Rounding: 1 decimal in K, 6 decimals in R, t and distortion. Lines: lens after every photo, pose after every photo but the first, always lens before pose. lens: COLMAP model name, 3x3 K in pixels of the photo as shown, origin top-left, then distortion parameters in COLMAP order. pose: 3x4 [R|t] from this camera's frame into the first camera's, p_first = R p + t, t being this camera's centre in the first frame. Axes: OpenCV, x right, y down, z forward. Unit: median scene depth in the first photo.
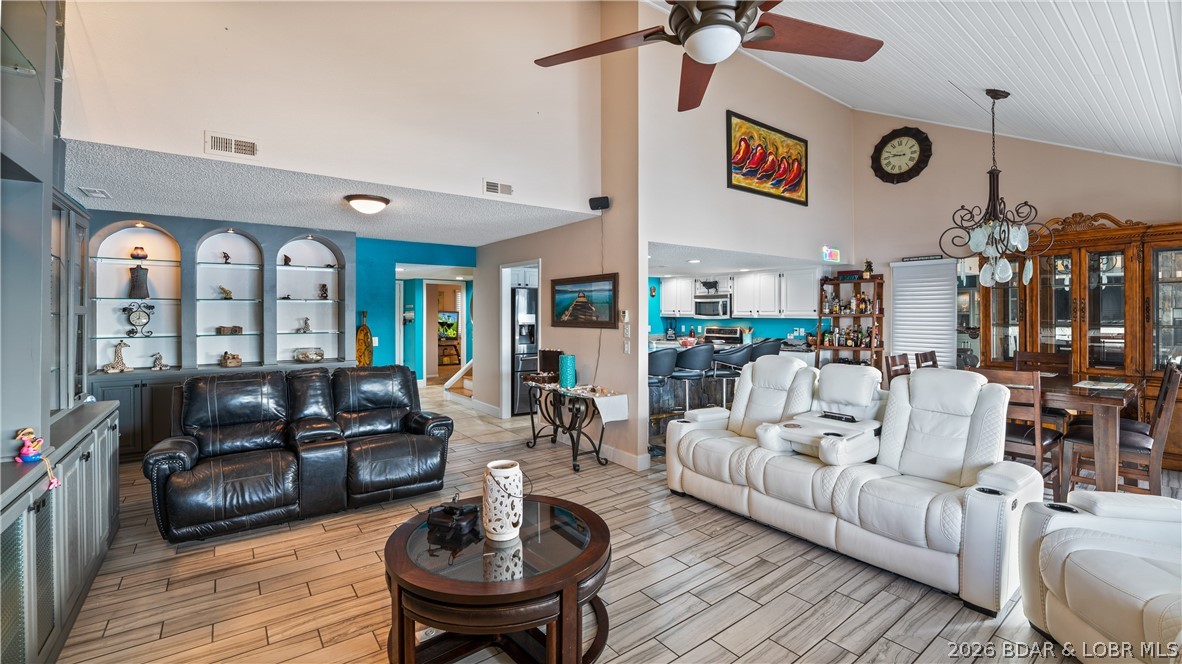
lens RADIAL K [[489.3, 0, 585.3], [0, 489.3, 311.7], [0, 0, 1]] dist [-0.023822, 0.001926]
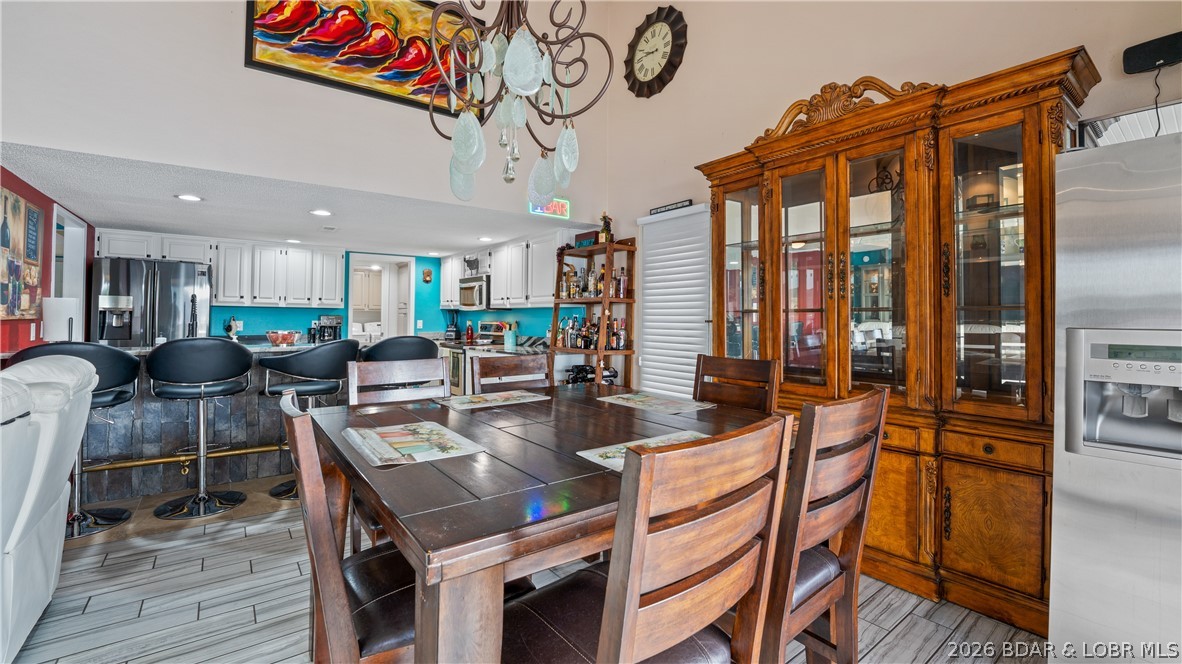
lens RADIAL K [[489.3, 0, 584.1], [0, 489.3, 311.4], [0, 0, 1]] dist [-0.023822, 0.001926]
pose [[0.999957, 0.007904, -0.004904, 0.547294], [-0.007964, 0.999891, -0.012470, 0.030697], [0.004805, 0.012508, 0.999910, 0.343398]]
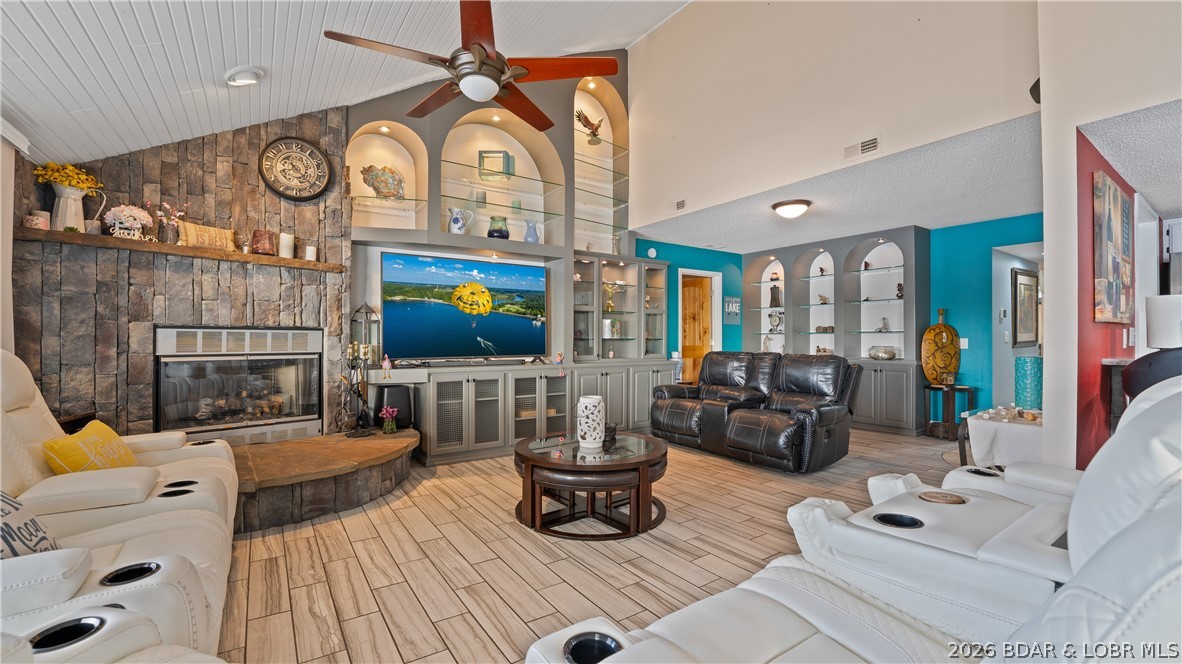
lens RADIAL K [[489.3, 0, 589.4], [0, 489.3, 334.4], [0, 0, 1]] dist [-0.023822, 0.001926]
pose [[-0.040895, -0.008242, -0.999129, 0.431177], [0.004072, 0.999956, -0.008416, 0.048000], [0.999155, -0.004413, -0.040859, 0.358361]]
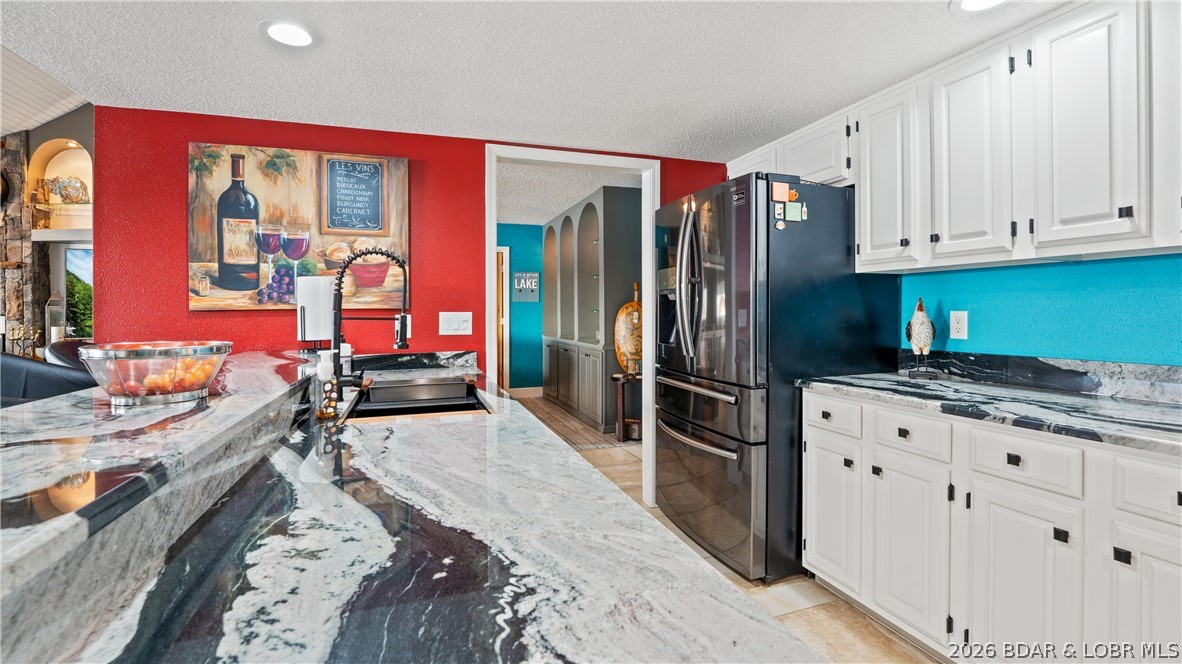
lens RADIAL K [[489.3, 0, 605.4], [0, 489.3, 313.9], [0, 0, 1]] dist [-0.023822, 0.001926]
pose [[-0.277321, 0.009211, -0.960733, 0.287245], [0.011608, 0.999913, 0.006236, 0.040103], [0.960707, -0.009423, -0.277404, 1.083970]]
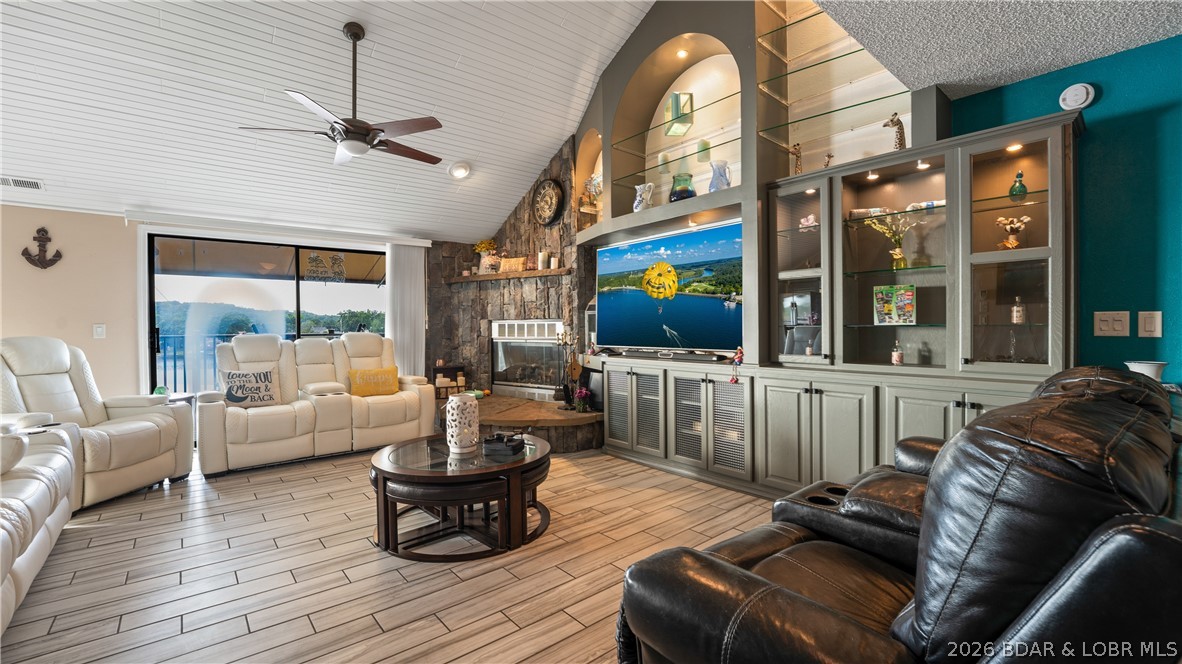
lens RADIAL K [[489.3, 0, 579.0], [0, 489.3, 326.1], [0, 0, 1]] dist [-0.023822, 0.001926]
pose [[-0.999101, 0.008834, -0.041473, -0.142295], [0.009141, 0.999932, -0.007221, 0.050116], [0.041406, -0.007594, -0.999114, 0.773729]]
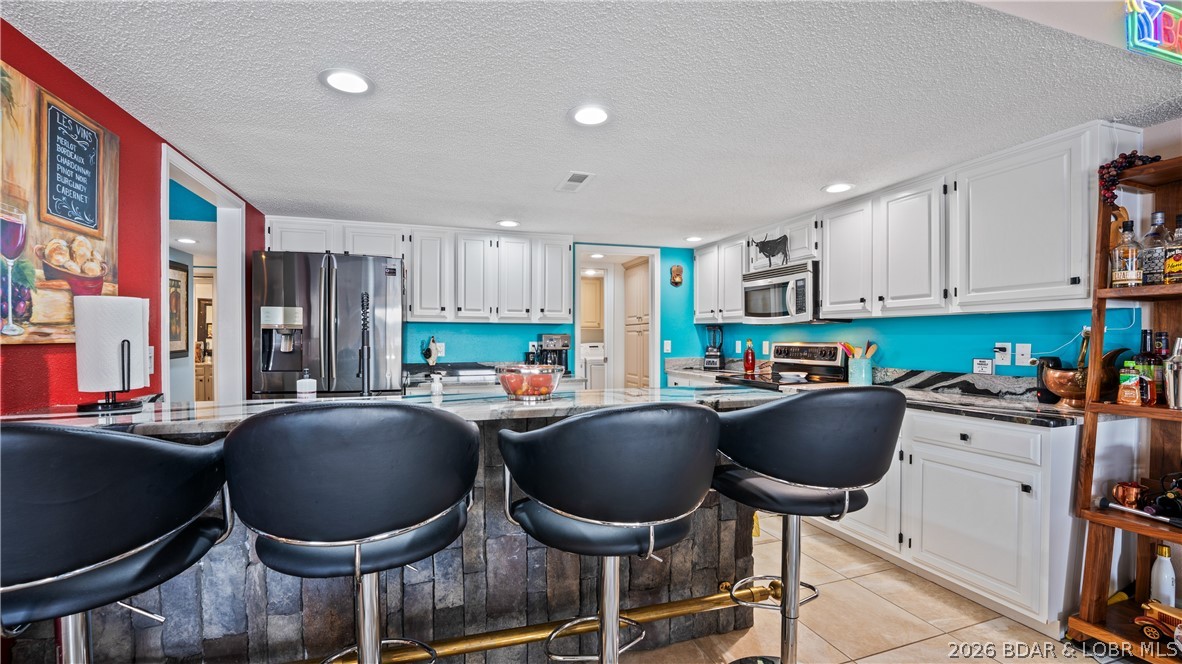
lens RADIAL K [[489.3, 0, 587.9], [0, 489.3, 341.7], [0, 0, 1]] dist [-0.023822, 0.001926]
pose [[0.948214, 0.003764, -0.317609, 0.303314], [-0.000124, 0.999934, 0.011482, 0.033202], [0.317631, -0.010848, 0.948152, 0.674525]]
